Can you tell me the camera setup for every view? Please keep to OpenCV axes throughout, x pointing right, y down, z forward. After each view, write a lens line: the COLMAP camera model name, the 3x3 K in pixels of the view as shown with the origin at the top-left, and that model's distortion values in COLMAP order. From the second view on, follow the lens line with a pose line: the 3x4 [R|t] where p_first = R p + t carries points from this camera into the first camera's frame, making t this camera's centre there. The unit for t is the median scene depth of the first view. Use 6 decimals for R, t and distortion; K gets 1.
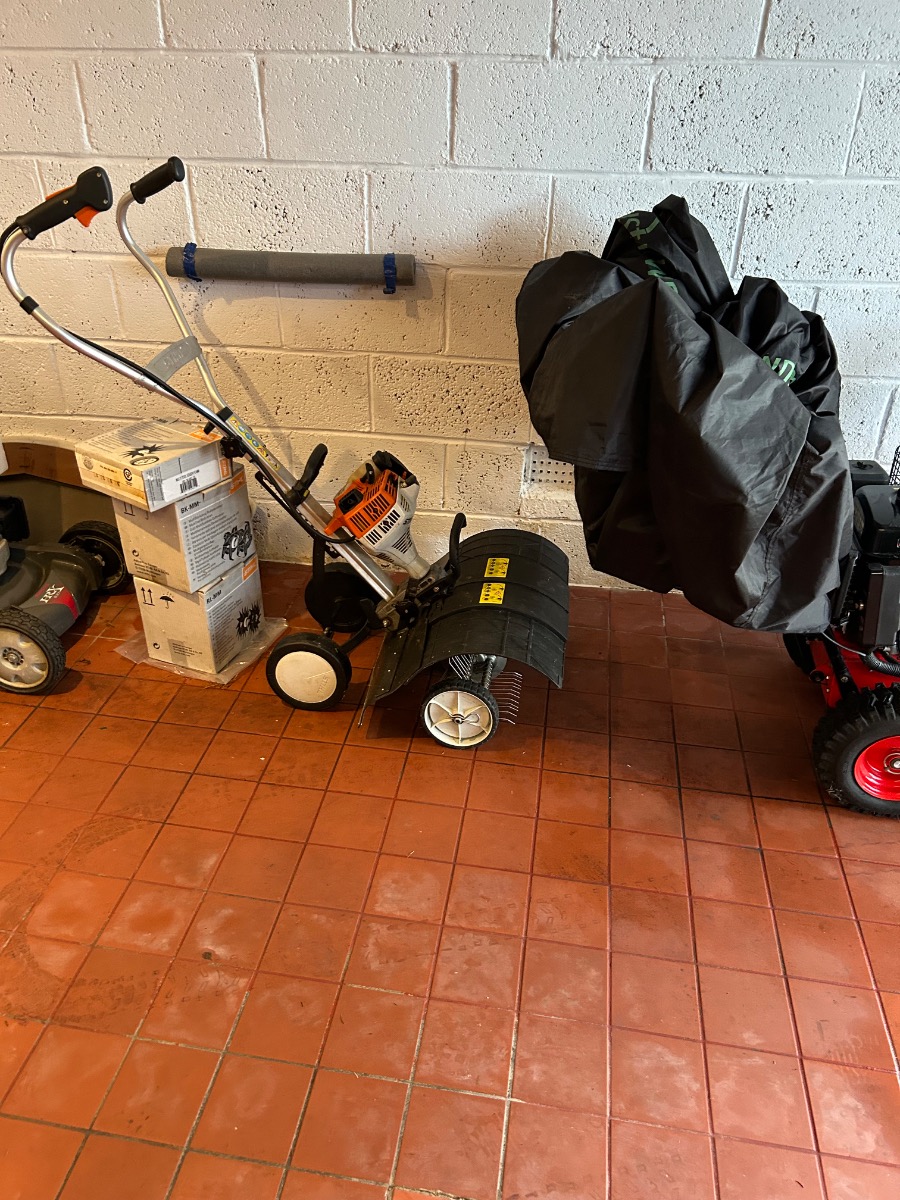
lens RADIAL K [[919.2, 0, 446.1], [0, 919.2, 630.4], [0, 0, 1]] dist [0.056403, -0.059020]
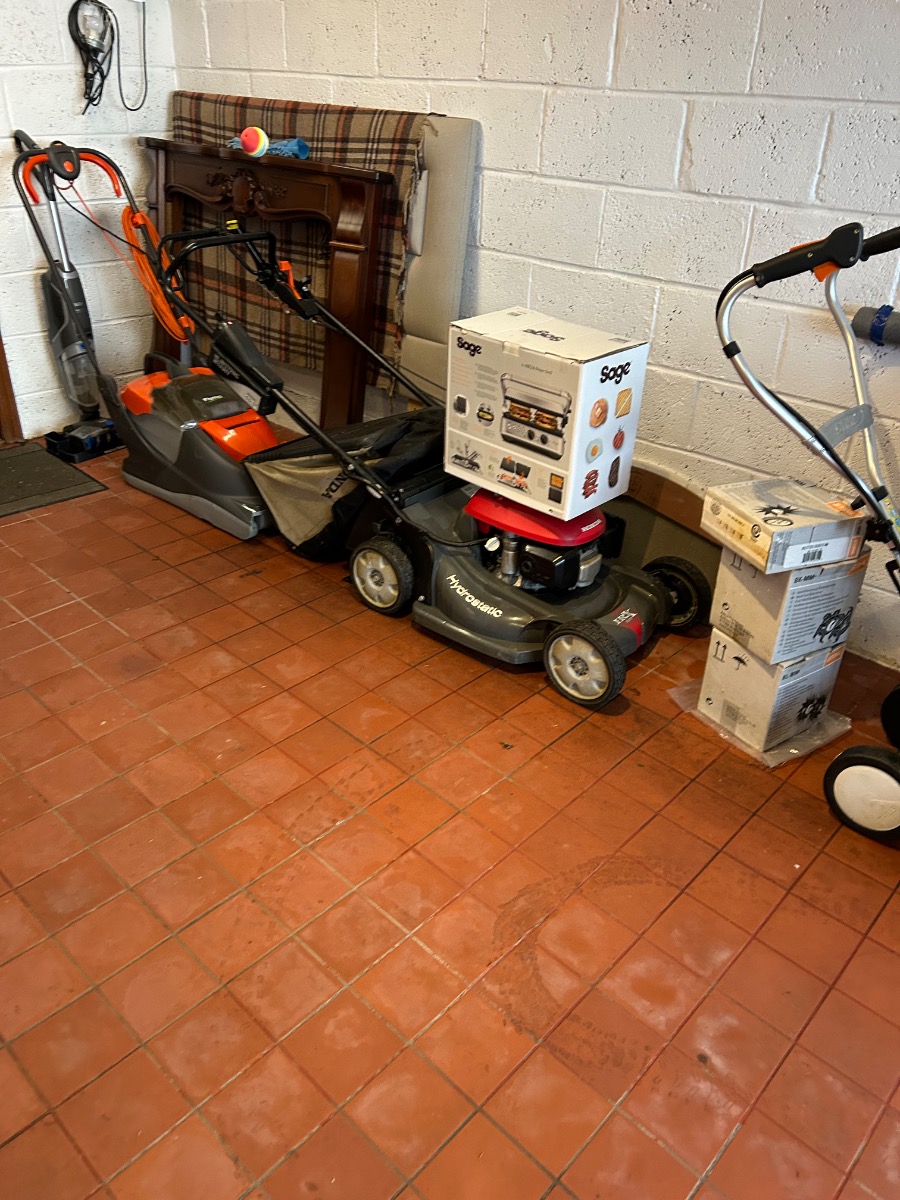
lens RADIAL K [[919.2, 0, 446.1], [0, 919.2, 630.4], [0, 0, 1]] dist [0.056403, -0.059020]
pose [[0.828770, 0.307430, -0.467577, -0.134424], [-0.324728, 0.944709, 0.045569, -0.009560], [0.455733, 0.114069, 0.882777, 0.012991]]
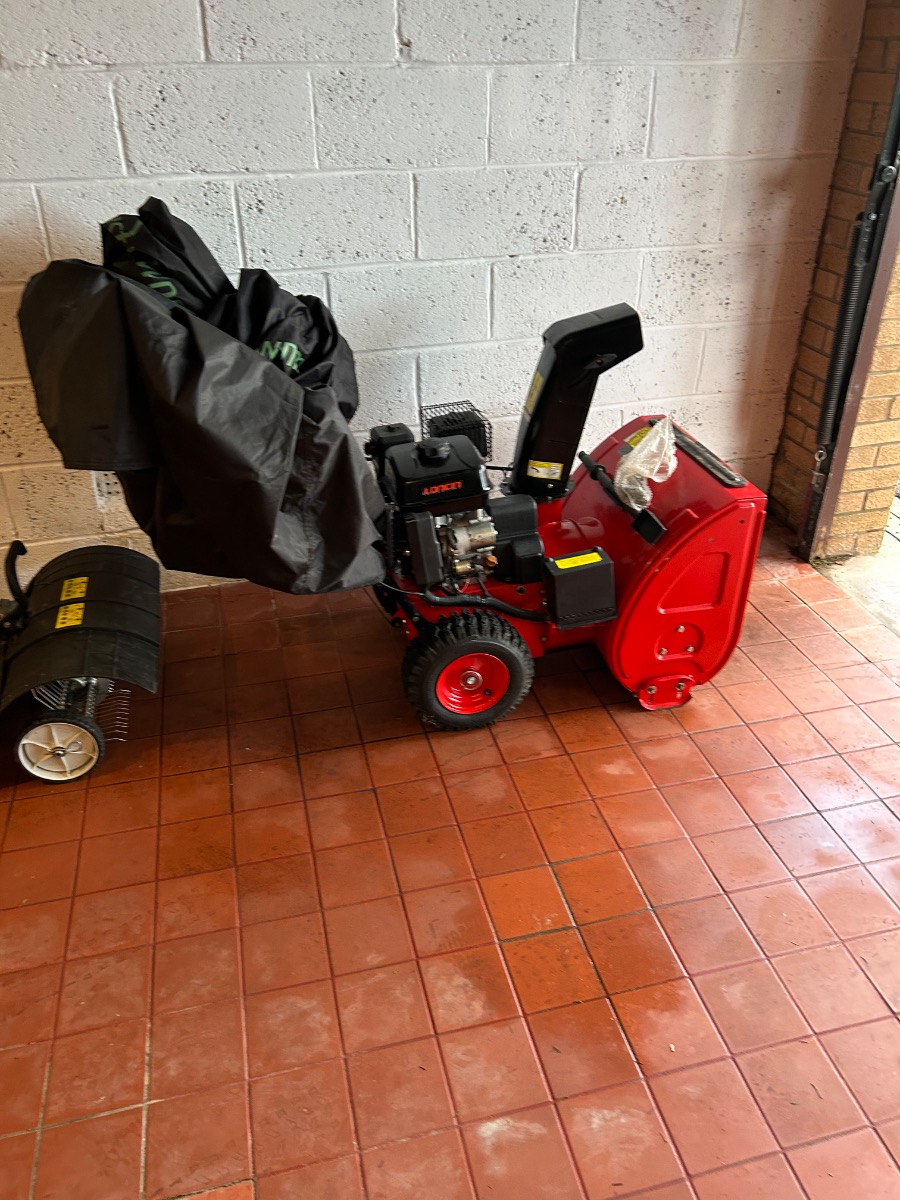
lens RADIAL K [[914.6, 0, 452.4], [0, 914.6, 621.4], [0, 0, 1]] dist [0.050758, -0.049492]
pose [[0.915379, -0.227785, 0.331956, 0.103566], [0.229831, 0.972648, 0.033656, 0.027819], [-0.330543, 0.045486, 0.942694, -0.048119]]
